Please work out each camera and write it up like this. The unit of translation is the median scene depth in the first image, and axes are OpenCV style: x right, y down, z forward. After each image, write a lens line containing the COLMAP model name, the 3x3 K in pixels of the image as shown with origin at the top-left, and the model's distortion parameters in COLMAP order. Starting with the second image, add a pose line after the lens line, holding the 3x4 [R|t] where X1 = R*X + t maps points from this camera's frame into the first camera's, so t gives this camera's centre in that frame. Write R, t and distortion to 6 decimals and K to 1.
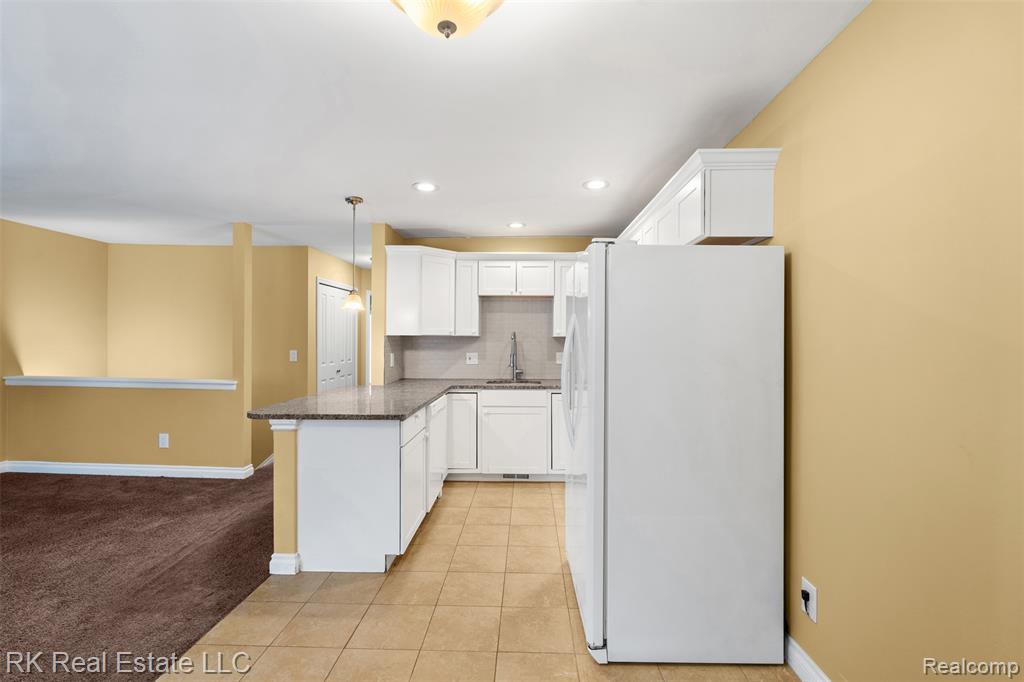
lens RADIAL K [[443.2, 0, 512.8], [0, 443.2, 349.8], [0, 0, 1]] dist [0.003269, 0.000718]
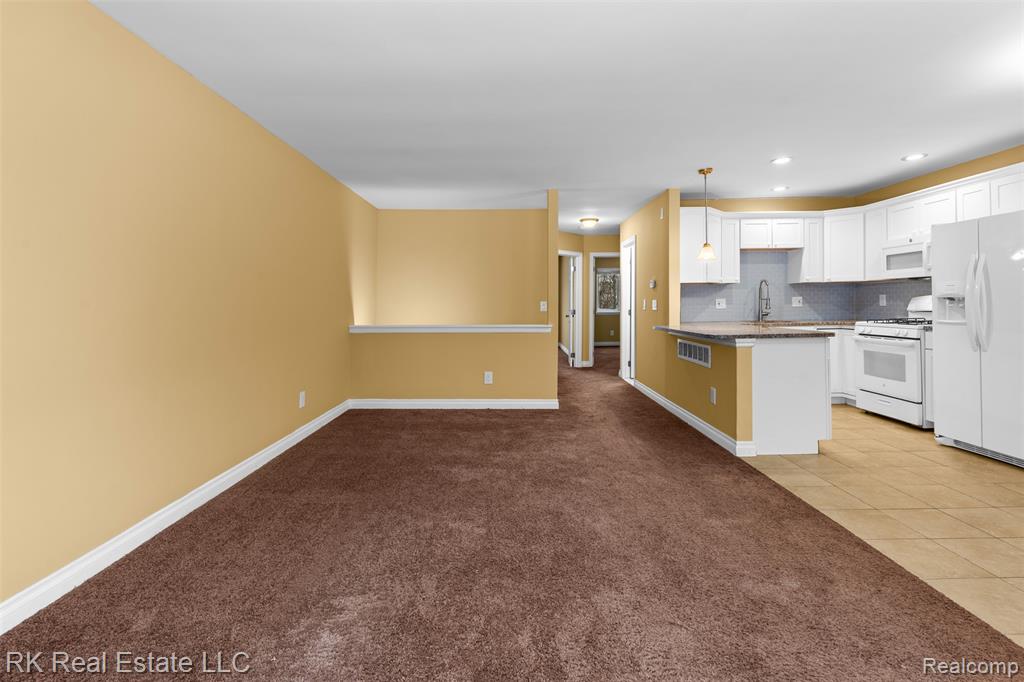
lens RADIAL K [[462.1, 0, 522.9], [0, 462.1, 304.4], [0, 0, 1]] dist [-0.005378, 0.001439]
pose [[0.999370, -0.020129, 0.029224, -0.737811], [0.020811, 0.999514, -0.023204, 0.044489], [-0.028743, 0.023797, 0.999304, -0.212939]]
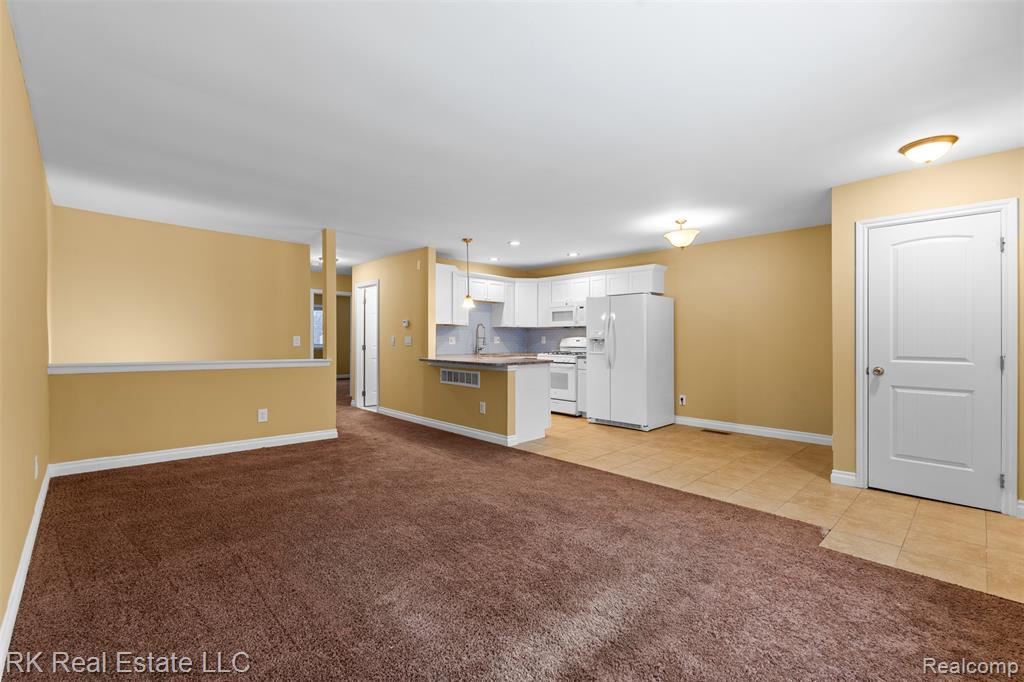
lens RADIAL K [[426.9, 0, 512.6], [0, 426.9, 349.5], [0, 0, 1]] dist [-0.007529, 0.000231]
pose [[0.713027, -0.021824, 0.700797, -1.096428], [0.017876, 0.999756, 0.012946, 0.039142], [-0.700909, 0.003296, 0.713243, -0.191874]]
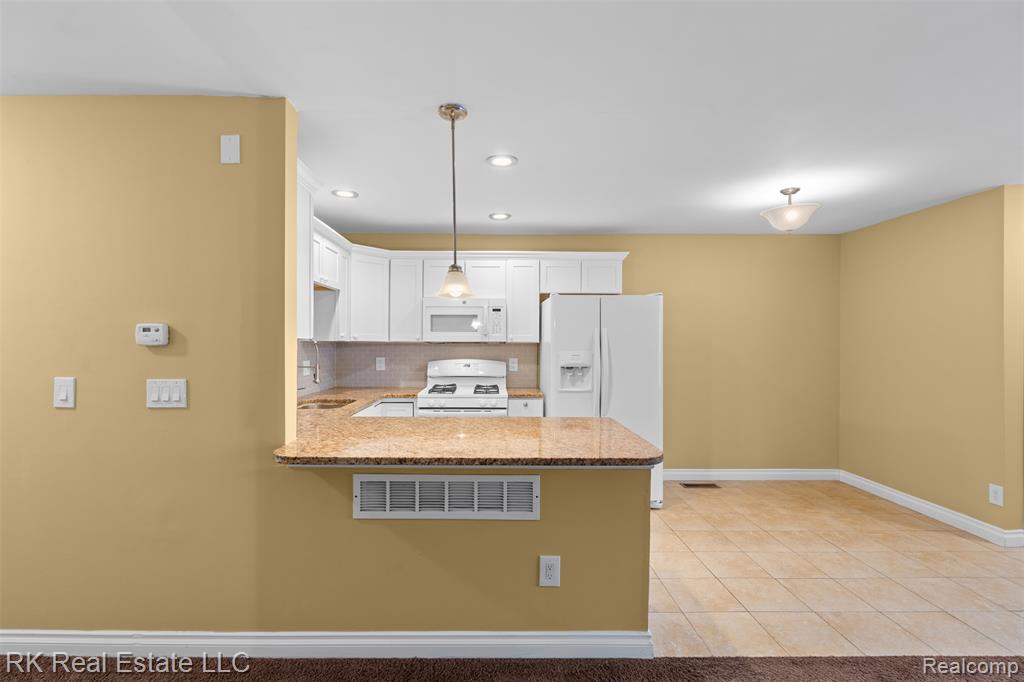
lens RADIAL K [[462.1, 0, 489.7], [0, 462.1, 345.8], [0, 0, 1]] dist [-0.005378, 0.001439]
pose [[0.001610, -0.012332, 0.999923, -0.806904], [0.024129, 0.999633, 0.012290, -0.026036], [-0.999708, 0.024107, 0.001907, 0.764951]]
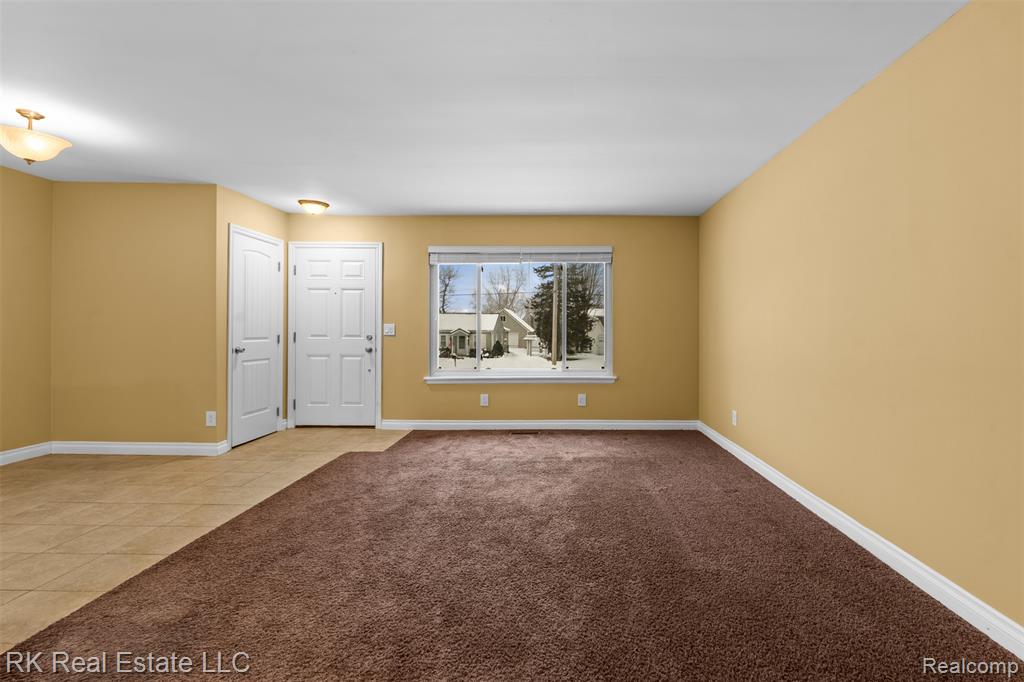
lens RADIAL K [[462.1, 0, 559.5], [0, 462.1, 324.4], [0, 0, 1]] dist [-0.005378, 0.001439]
pose [[-0.999849, -0.016782, -0.004485, -0.795319], [-0.016857, 0.999711, 0.017162, 0.013632], [0.004196, 0.017235, -0.999843, 0.924407]]
